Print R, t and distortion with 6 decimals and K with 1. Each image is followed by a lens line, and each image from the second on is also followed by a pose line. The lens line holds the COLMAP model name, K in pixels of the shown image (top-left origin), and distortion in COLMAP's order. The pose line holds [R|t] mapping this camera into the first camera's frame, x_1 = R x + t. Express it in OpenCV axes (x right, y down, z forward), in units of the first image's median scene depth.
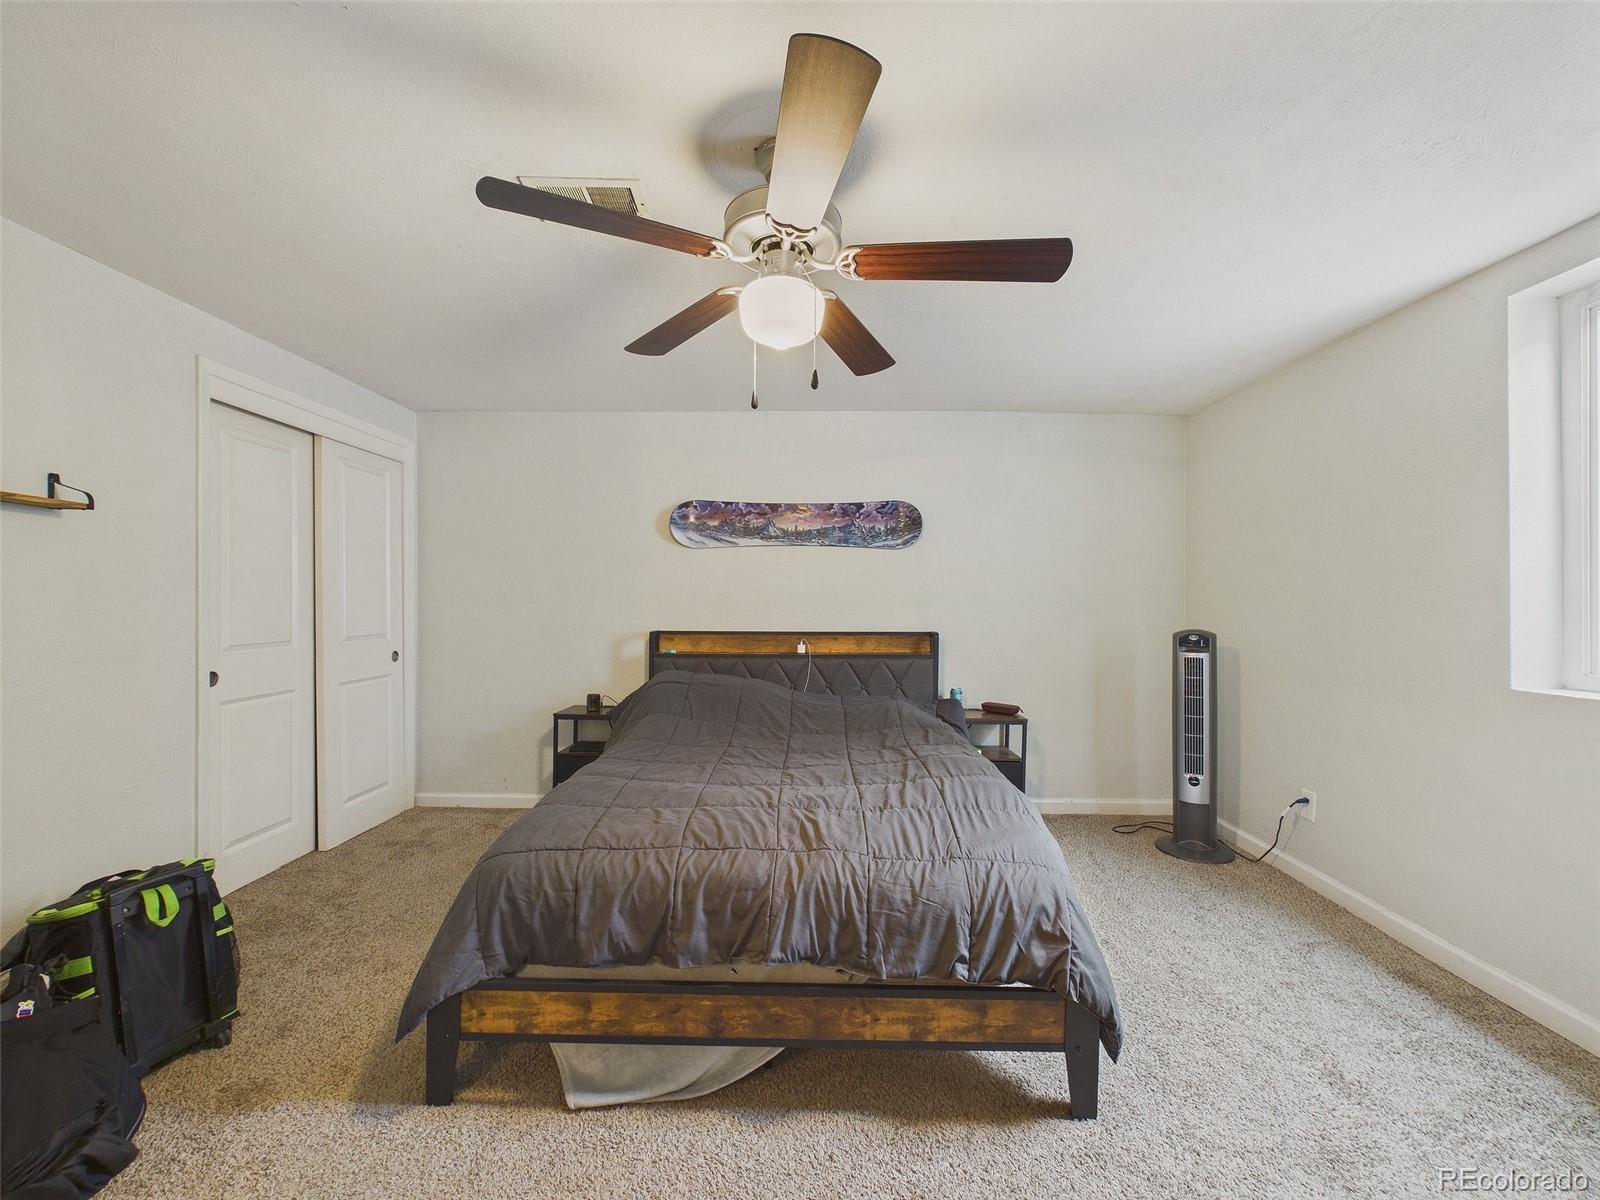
lens RADIAL K [[661.9, 0, 800.0], [0, 661.9, 600.0], [0, 0, 1]] dist [0.001694, -0.000249]
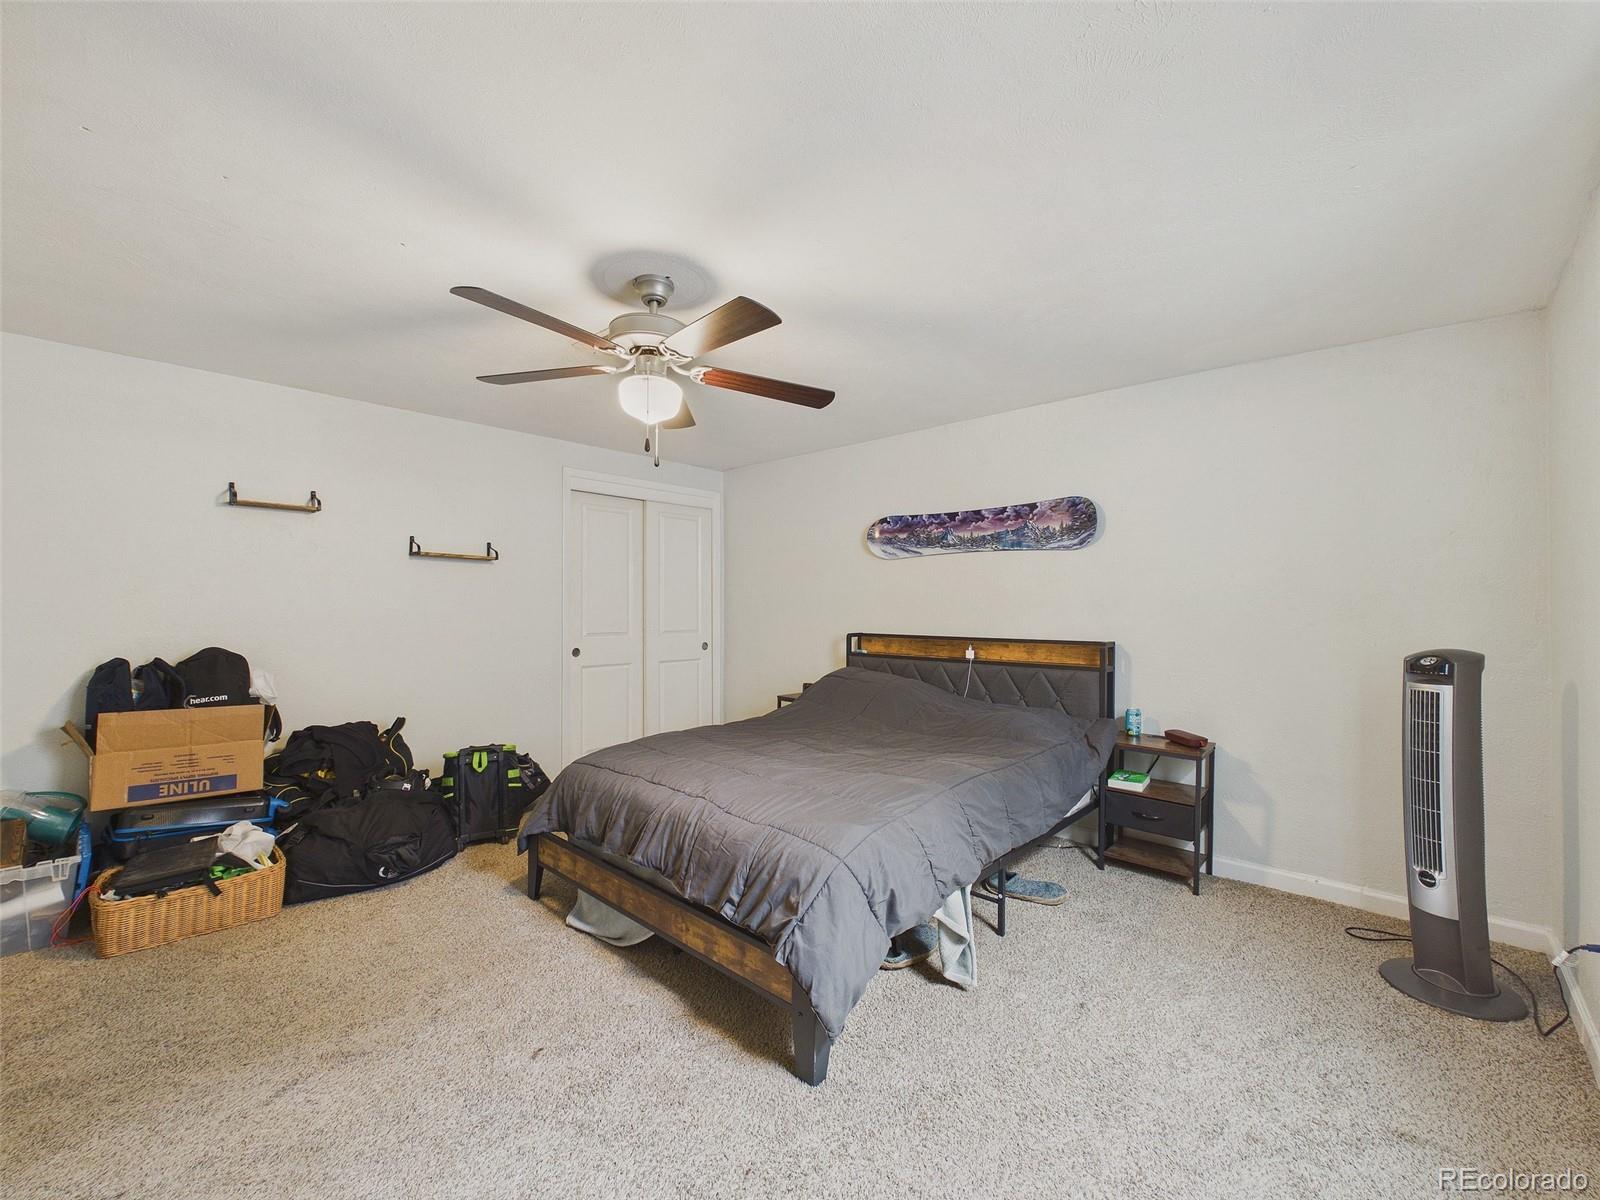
lens RADIAL K [[661.9, 0, 800.0], [0, 661.9, 600.0], [0, 0, 1]] dist [0.001694, -0.000249]
pose [[0.745224, -0.008676, -0.666757, 0.484838], [0.000410, 0.999921, -0.012553, 0.003570], [0.666814, 0.009082, 0.745169, 0.075978]]
